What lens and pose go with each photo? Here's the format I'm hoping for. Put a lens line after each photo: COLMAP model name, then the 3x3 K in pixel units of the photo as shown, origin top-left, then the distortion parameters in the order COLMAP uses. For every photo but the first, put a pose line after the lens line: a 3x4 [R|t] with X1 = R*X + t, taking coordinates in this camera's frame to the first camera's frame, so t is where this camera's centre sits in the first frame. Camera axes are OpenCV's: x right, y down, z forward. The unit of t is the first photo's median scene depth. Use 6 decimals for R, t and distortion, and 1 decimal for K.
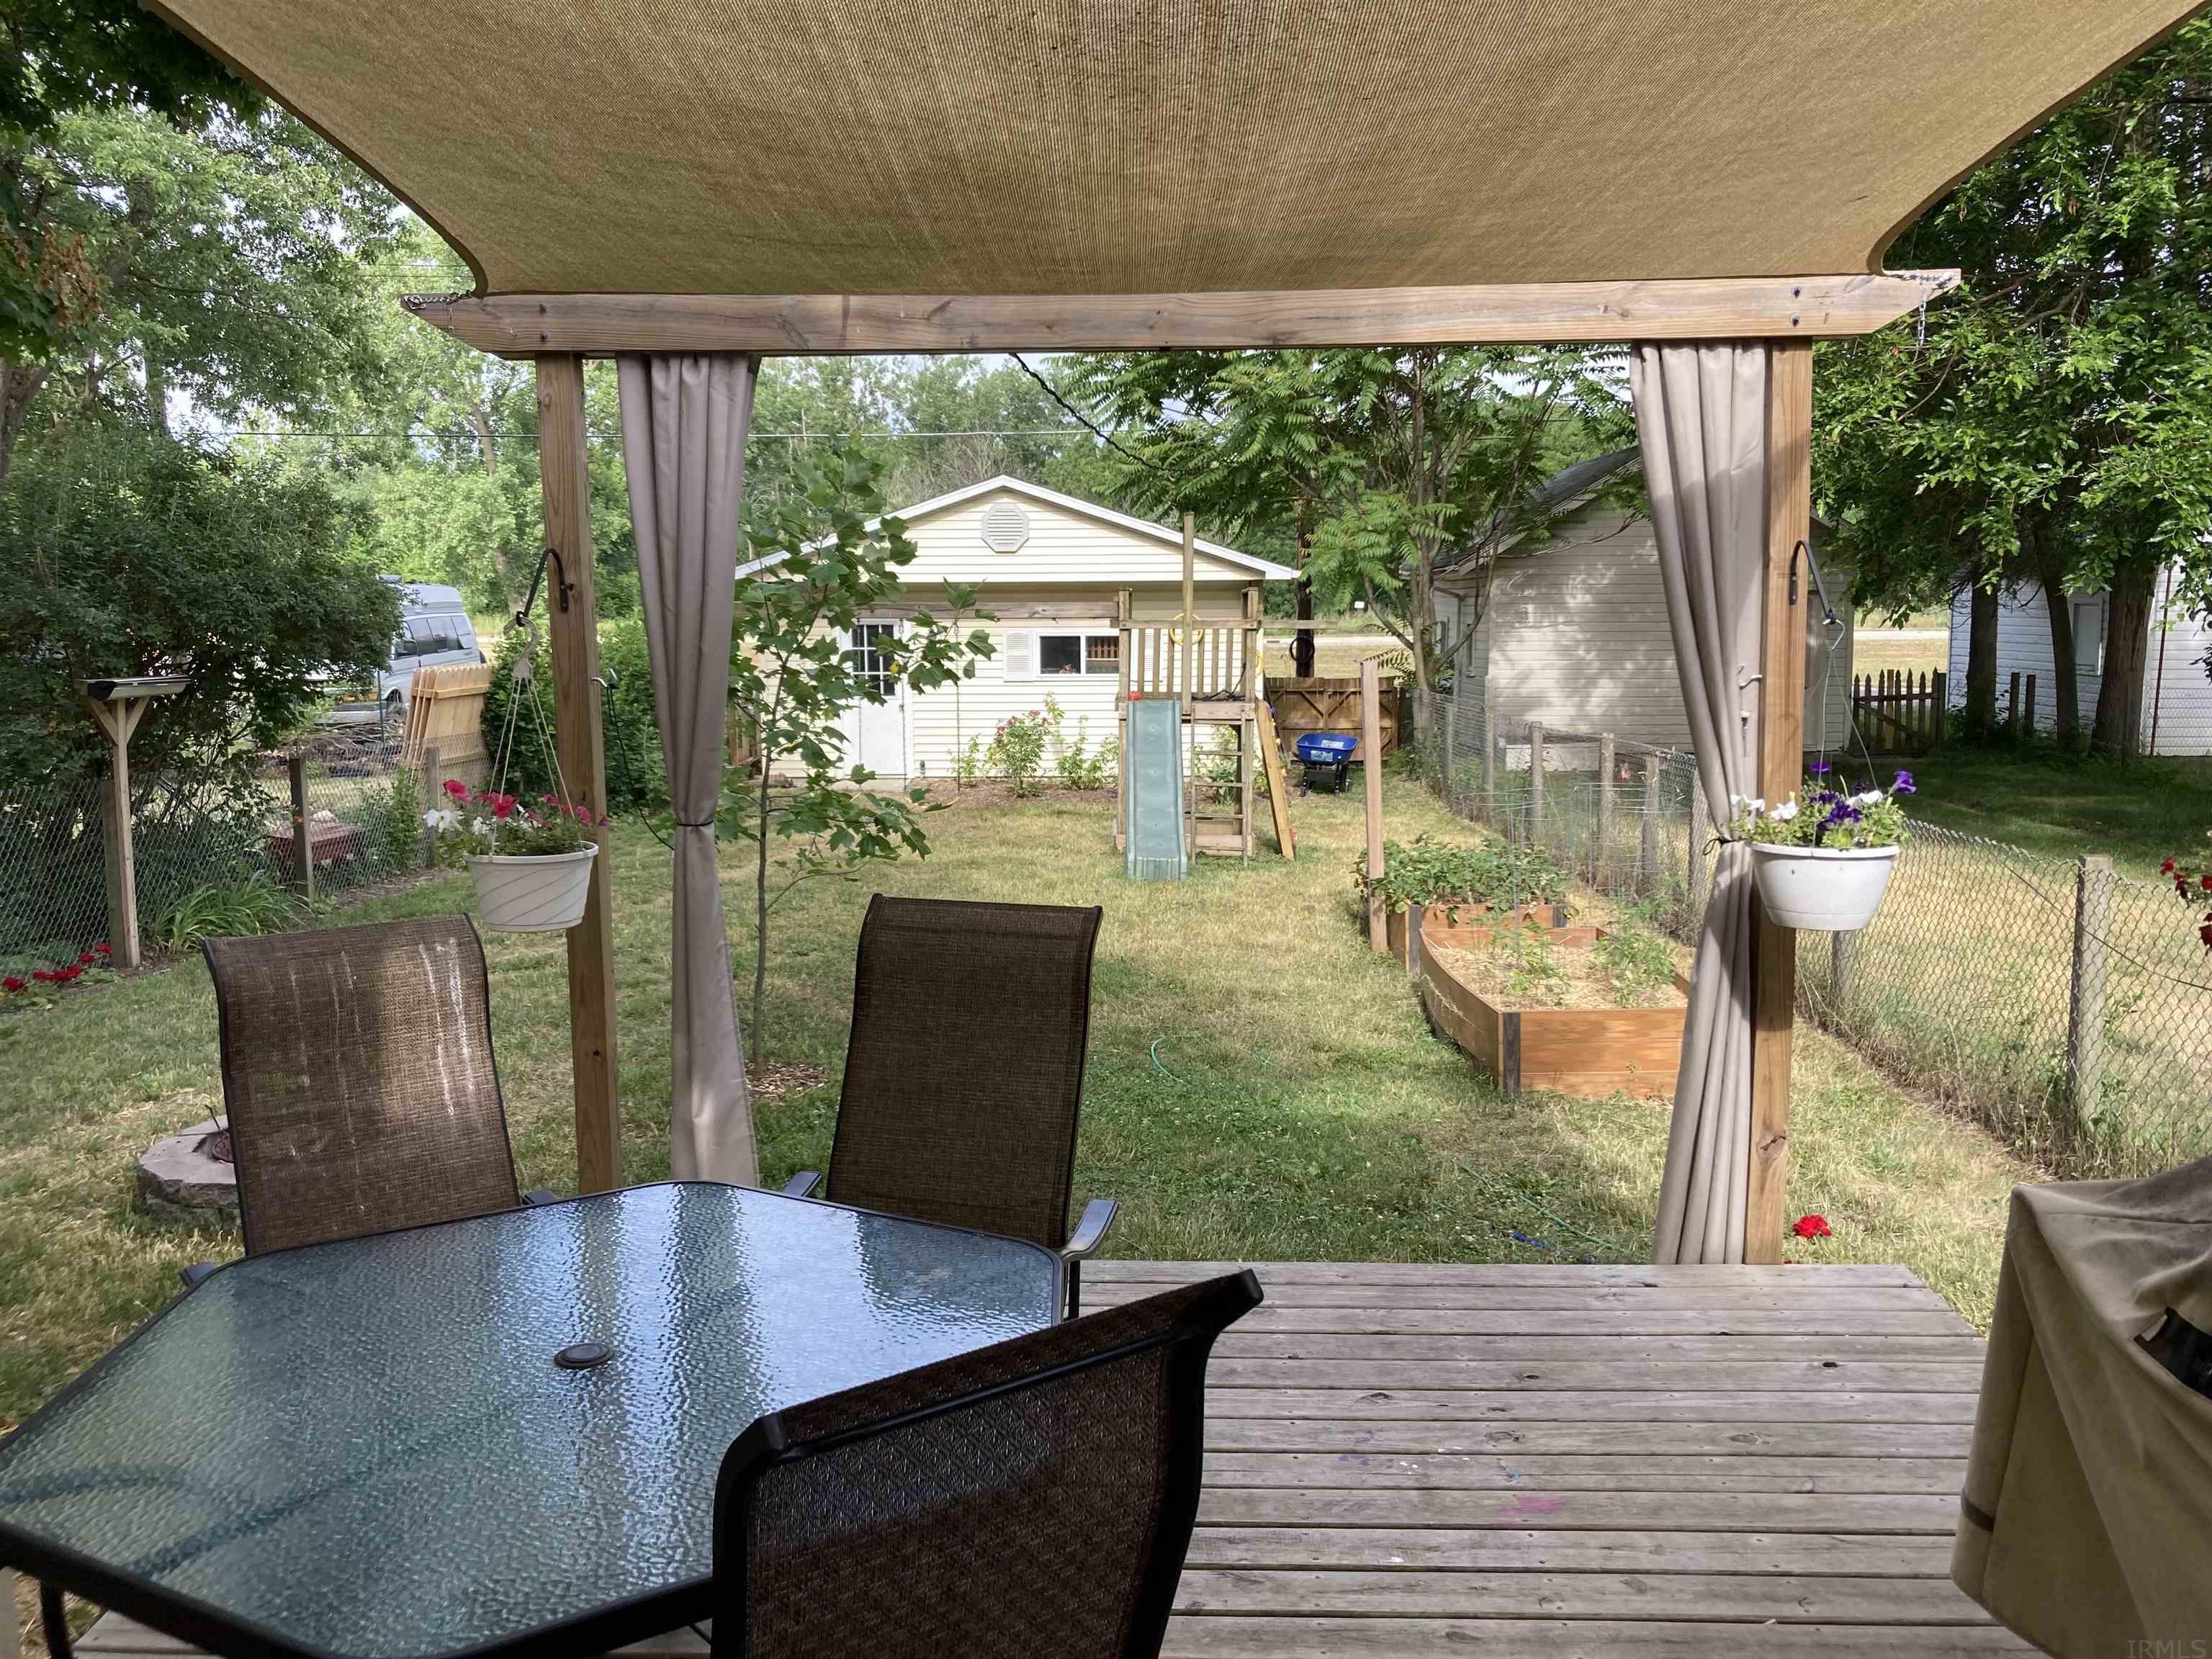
lens RADIAL K [[1795.5, 0, 1094.0], [0, 1795.5, 829.7], [0, 0, 1]] dist [0.039256, -0.052287]
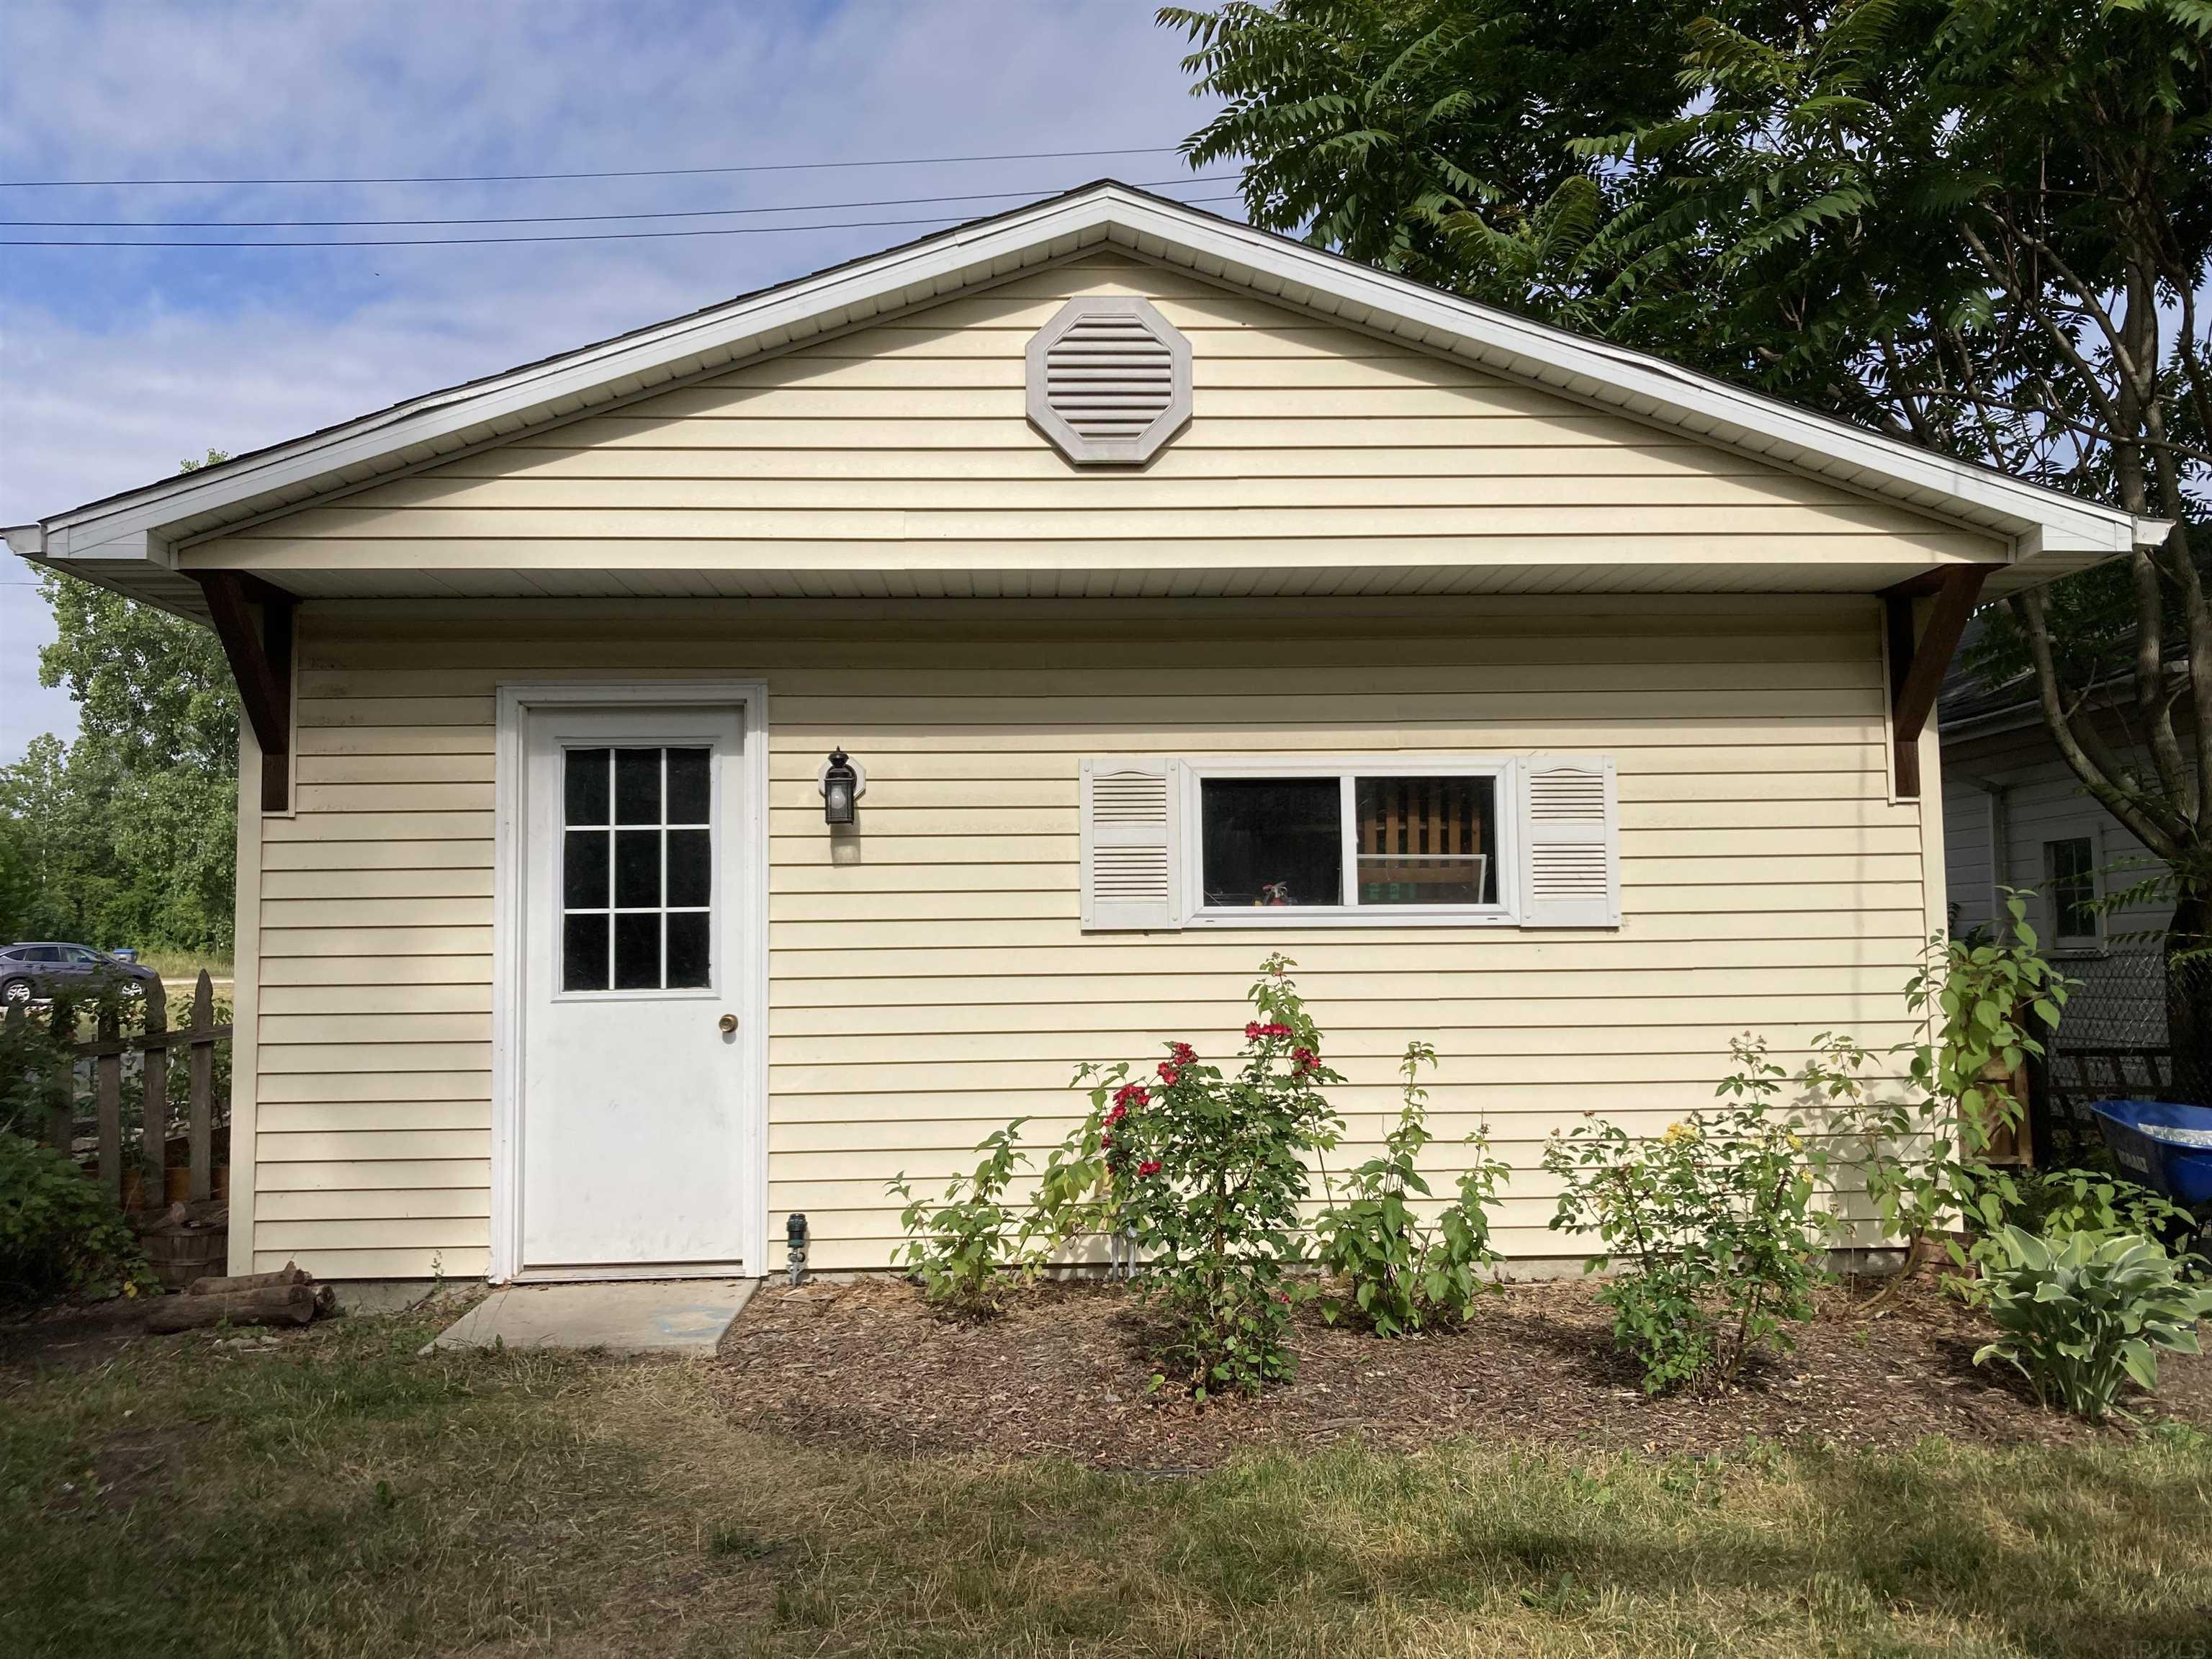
lens RADIAL K [[1795.5, 0, 1094.0], [0, 1795.5, 829.7], [0, 0, 1]] dist [0.039256, -0.052287]
pose [[0.997582, 0.001445, 0.069490, -0.068817], [0.012195, 0.980635, -0.195464, -0.041363], [-0.068427, 0.195839, 0.978246, 0.709053]]
